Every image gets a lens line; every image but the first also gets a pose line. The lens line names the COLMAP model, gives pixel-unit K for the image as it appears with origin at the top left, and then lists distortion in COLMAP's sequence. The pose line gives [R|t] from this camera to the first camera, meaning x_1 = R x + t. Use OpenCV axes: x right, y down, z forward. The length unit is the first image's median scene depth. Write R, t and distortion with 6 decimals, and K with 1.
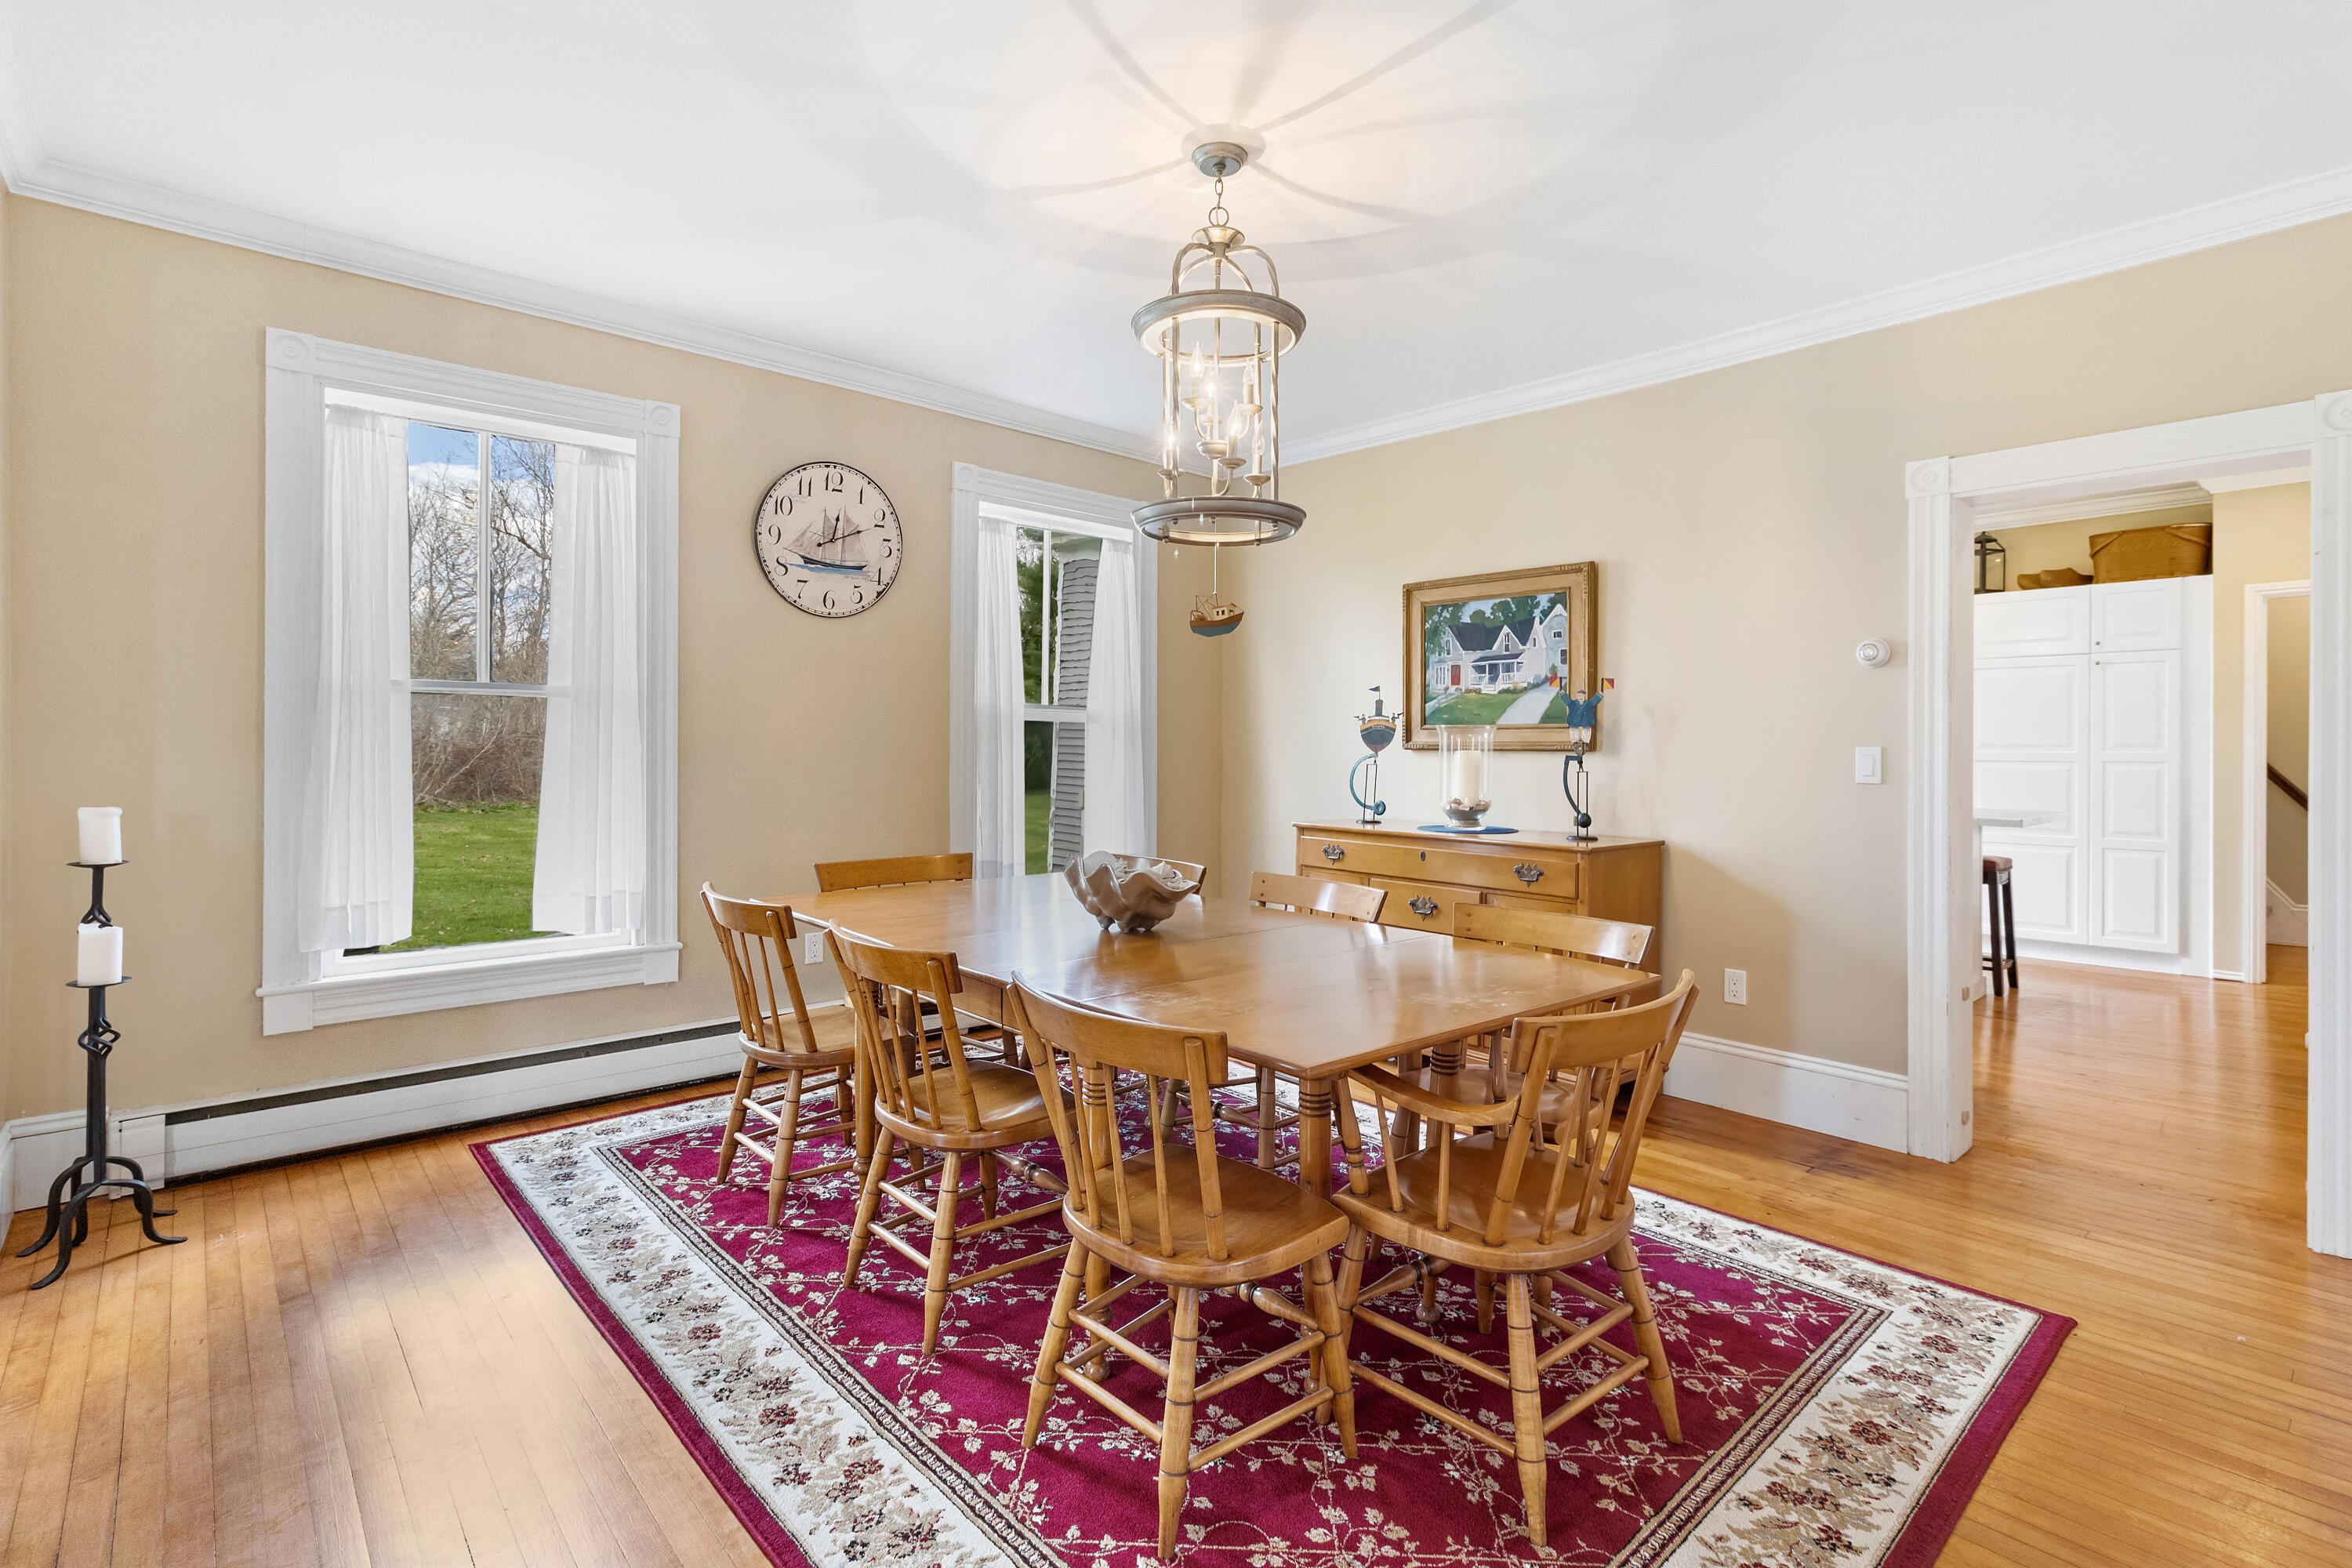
lens RADIAL K [[1106.7, 0, 1192.0], [0, 1106.7, 750.9], [0, 0, 1]] dist [0.001433, 0.000114]
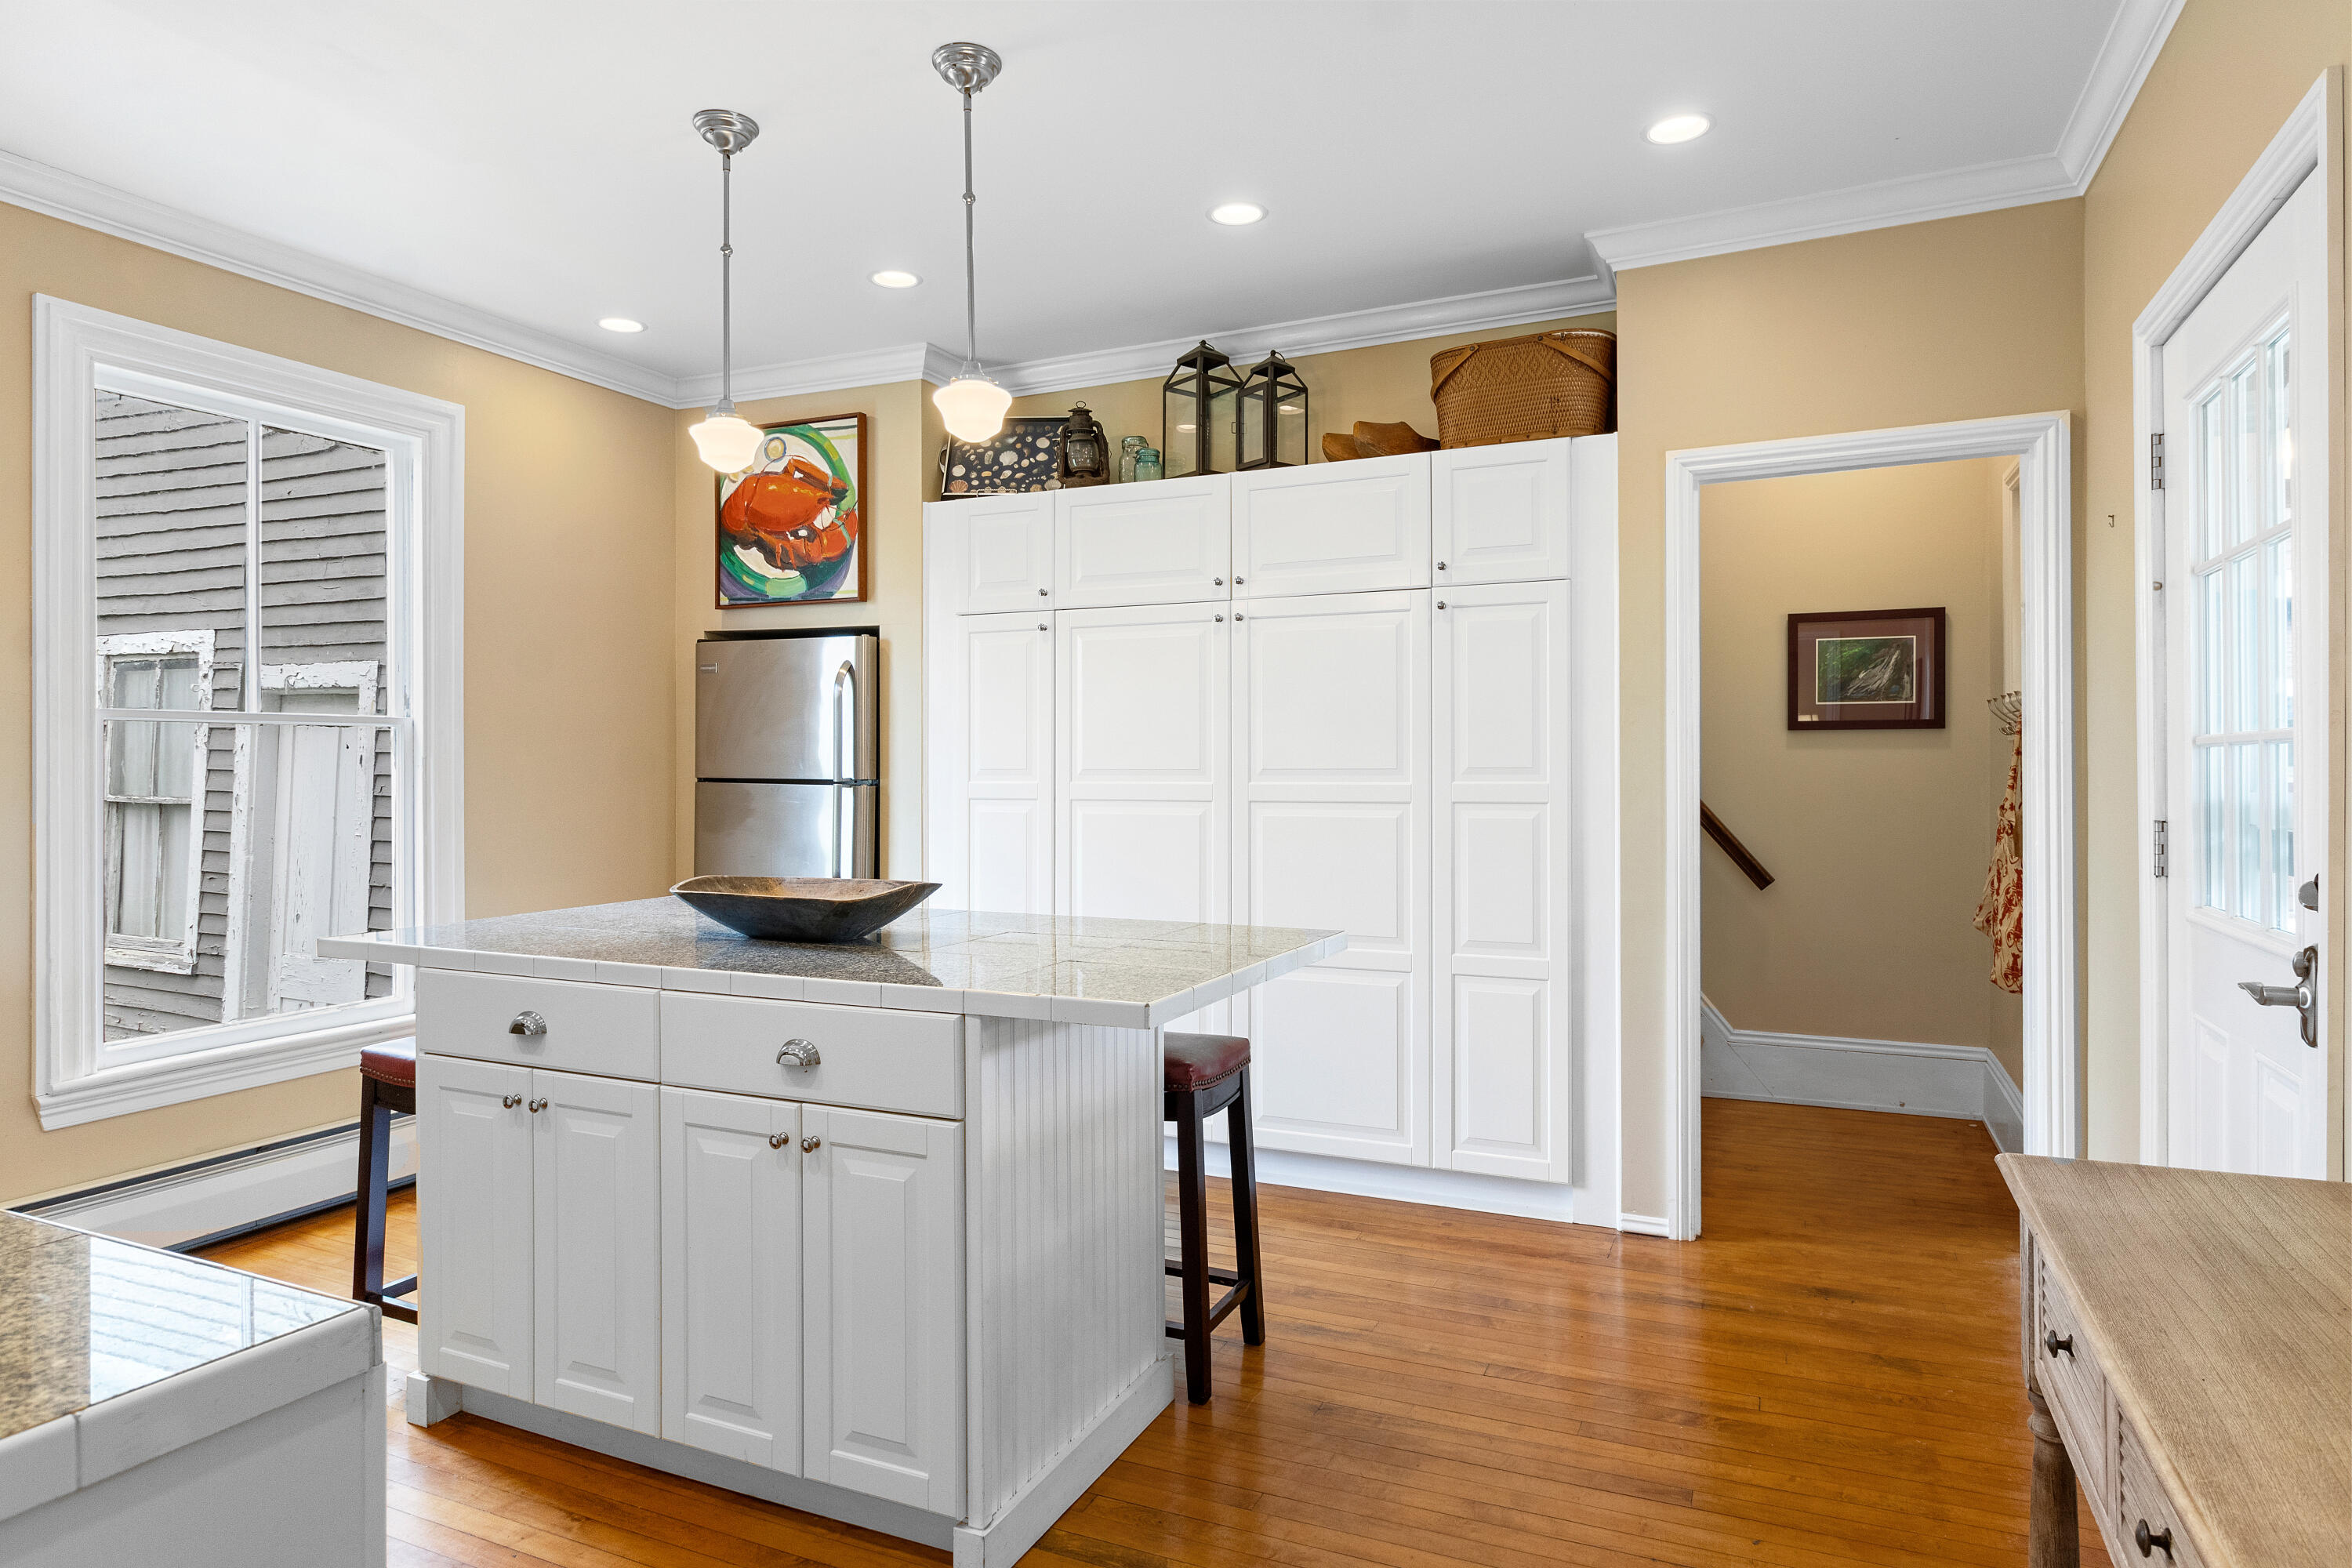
lens RADIAL K [[1413.4, 0, 1163.9], [0, 1413.4, 760.3], [0, 0, 1]] dist [0.004664, -0.000968]
pose [[0.914969, -0.001932, 0.403519, 0.457178], [0.003989, 0.999983, -0.004258, -0.007124], [-0.403504, 0.005506, 0.914961, 0.478998]]
